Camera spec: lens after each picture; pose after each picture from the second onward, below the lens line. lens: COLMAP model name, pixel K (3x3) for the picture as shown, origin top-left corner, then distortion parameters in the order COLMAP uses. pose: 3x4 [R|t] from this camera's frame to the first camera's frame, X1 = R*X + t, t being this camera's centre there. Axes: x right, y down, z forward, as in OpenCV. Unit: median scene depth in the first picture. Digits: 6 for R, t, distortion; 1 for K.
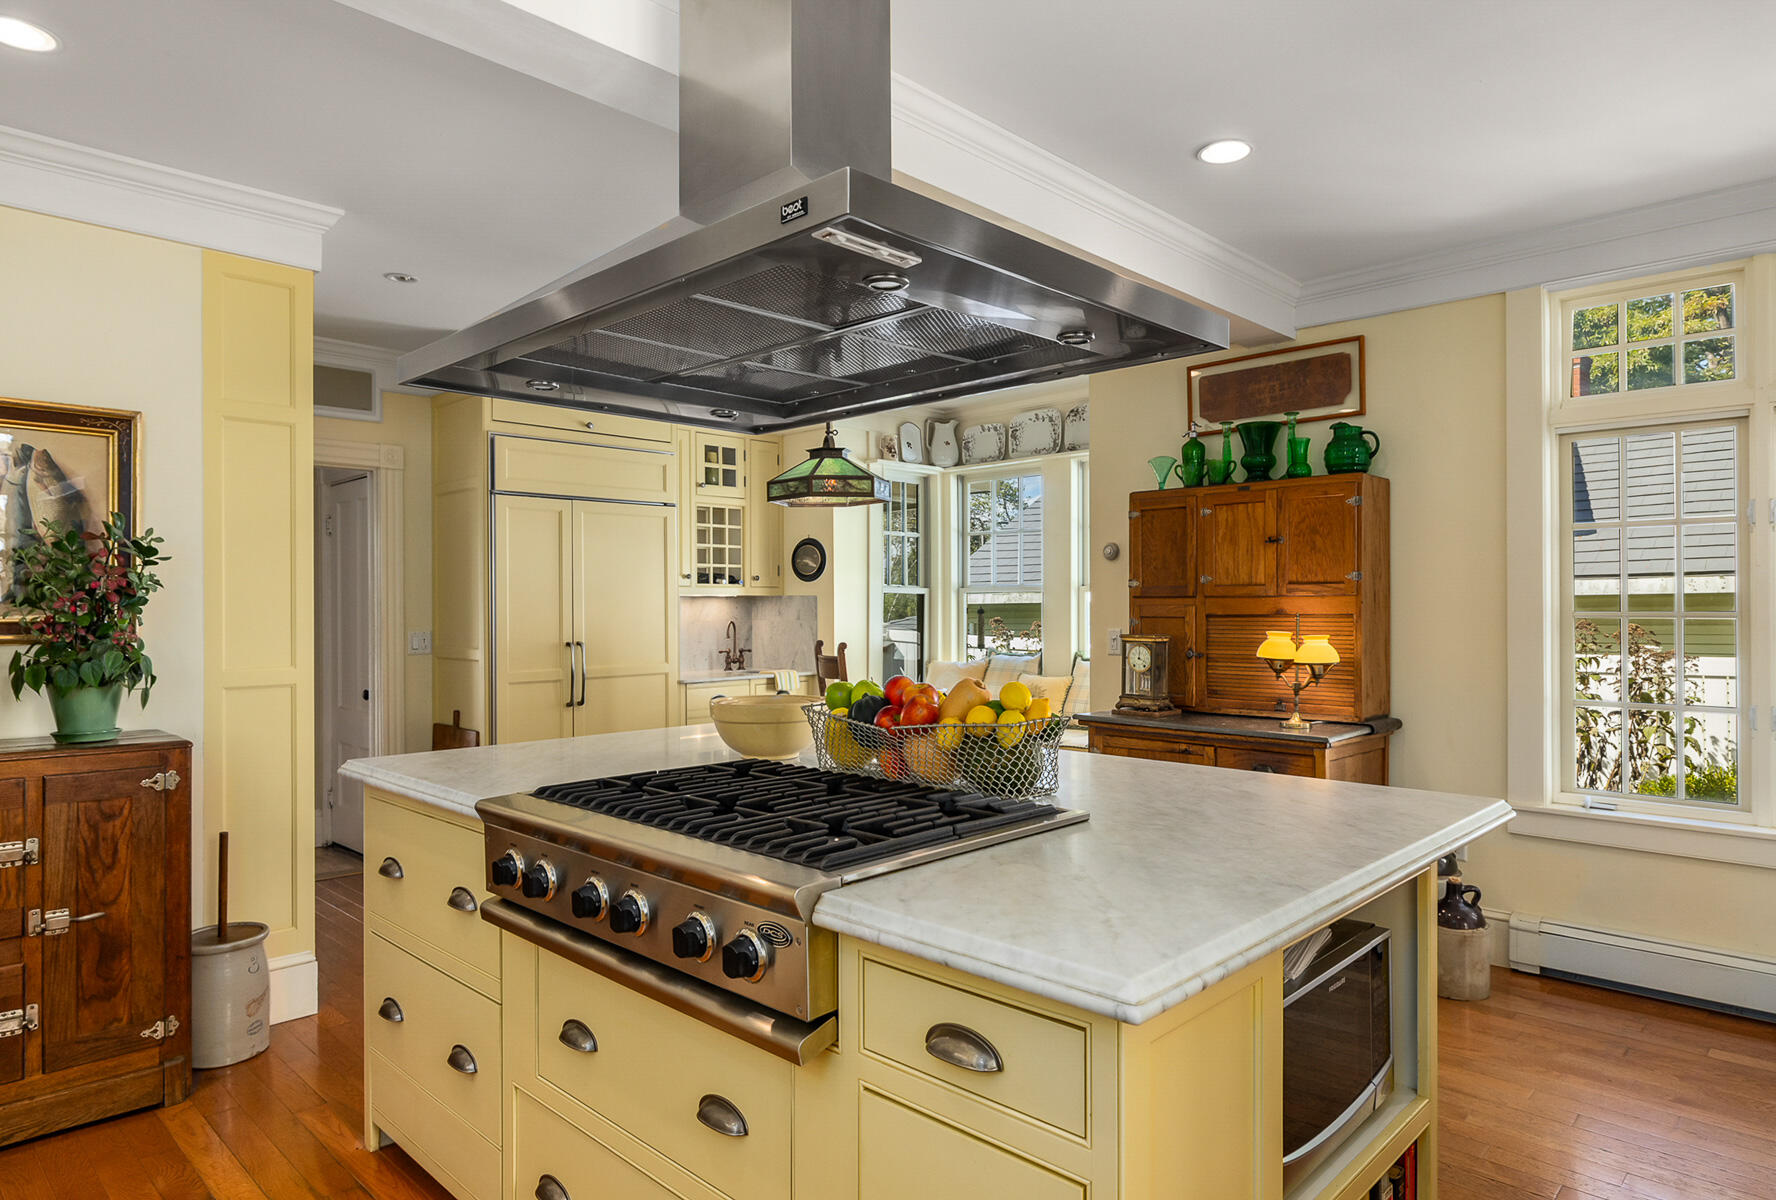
lens RADIAL K [[1056.6, 0, 888.0], [0, 1056.6, 600.0], [0, 0, 1]] dist [-0.000568, -0.000122]
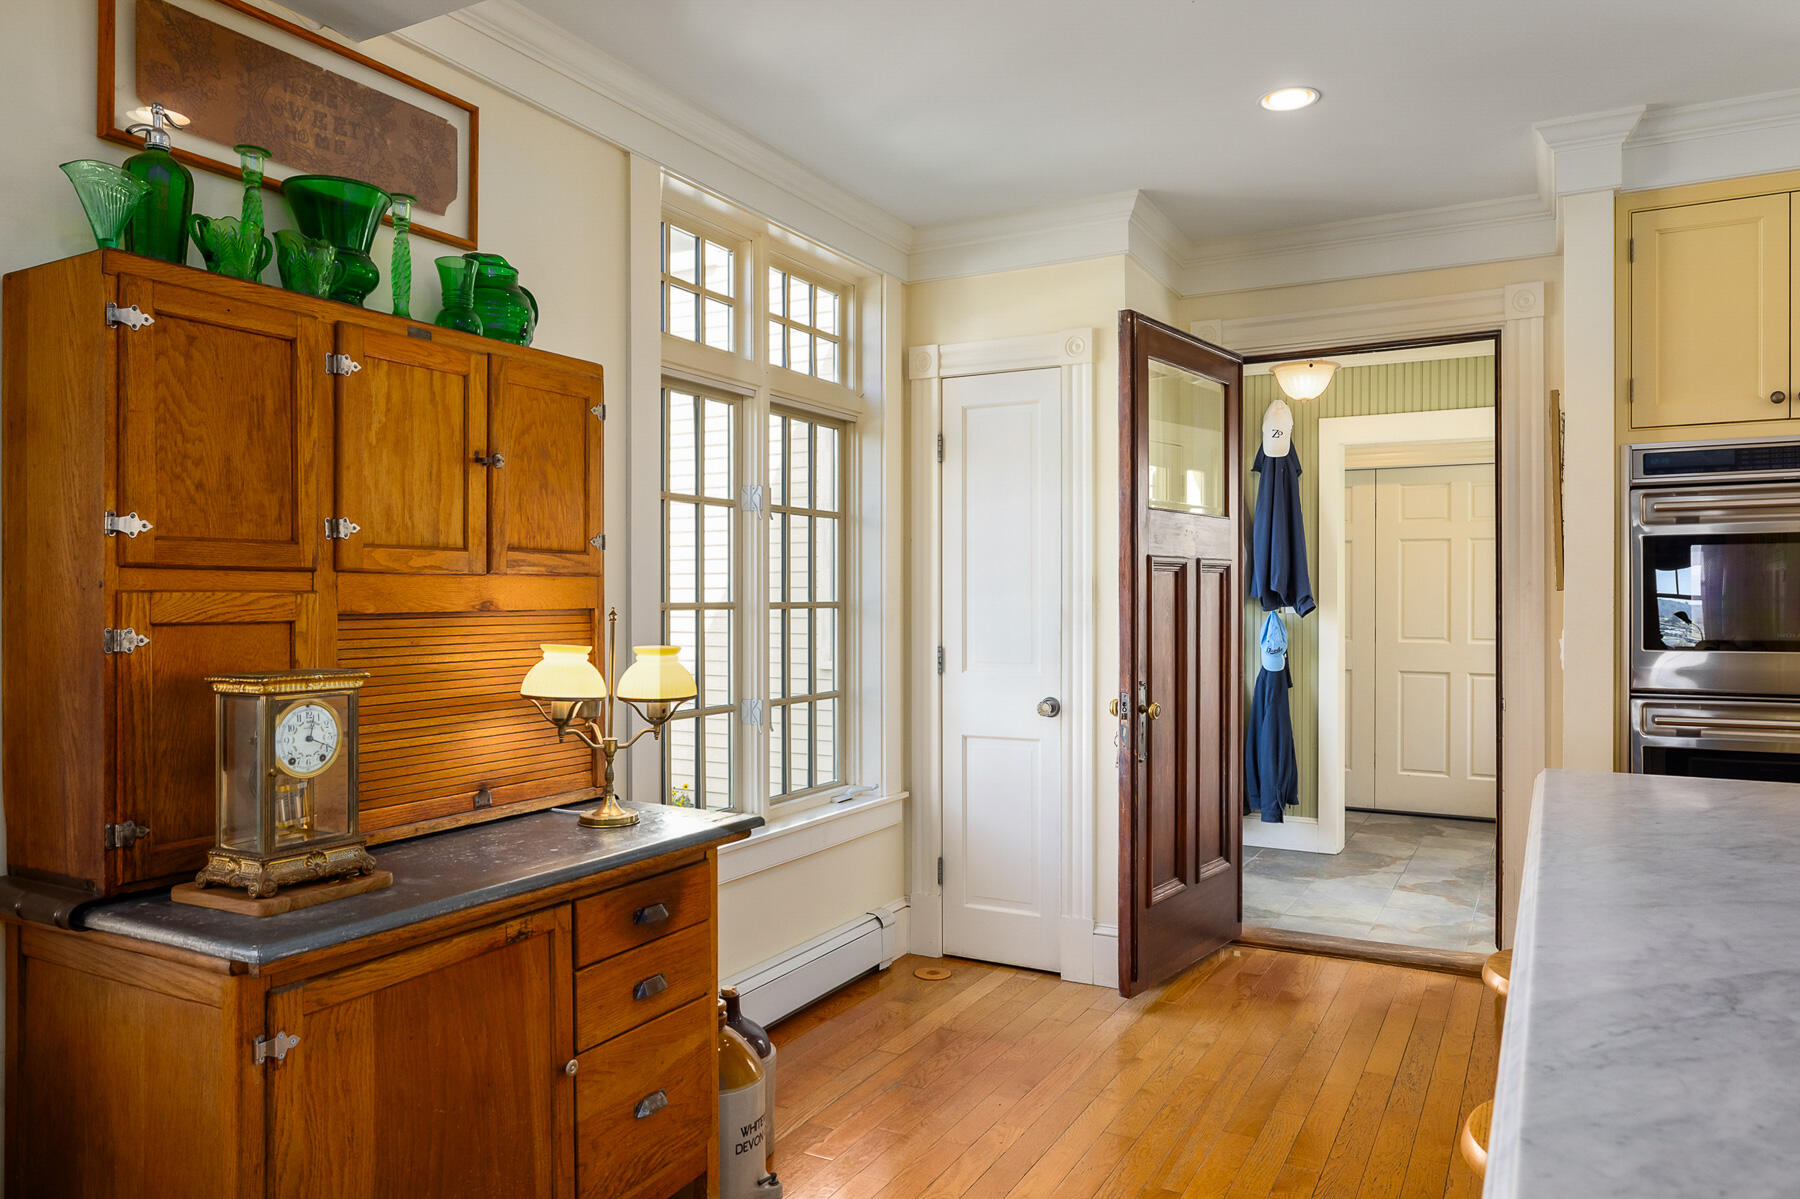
lens RADIAL K [[1206.1, 0, 900.0], [0, 1206.1, 599.5], [0, 0, 1]] dist [0.001896, -0.000729]
pose [[-0.273106, 0.001994, 0.961982, -0.216652], [-0.002013, 0.999994, -0.002644, 0.009014], [-0.961982, -0.002659, -0.273100, 0.940199]]
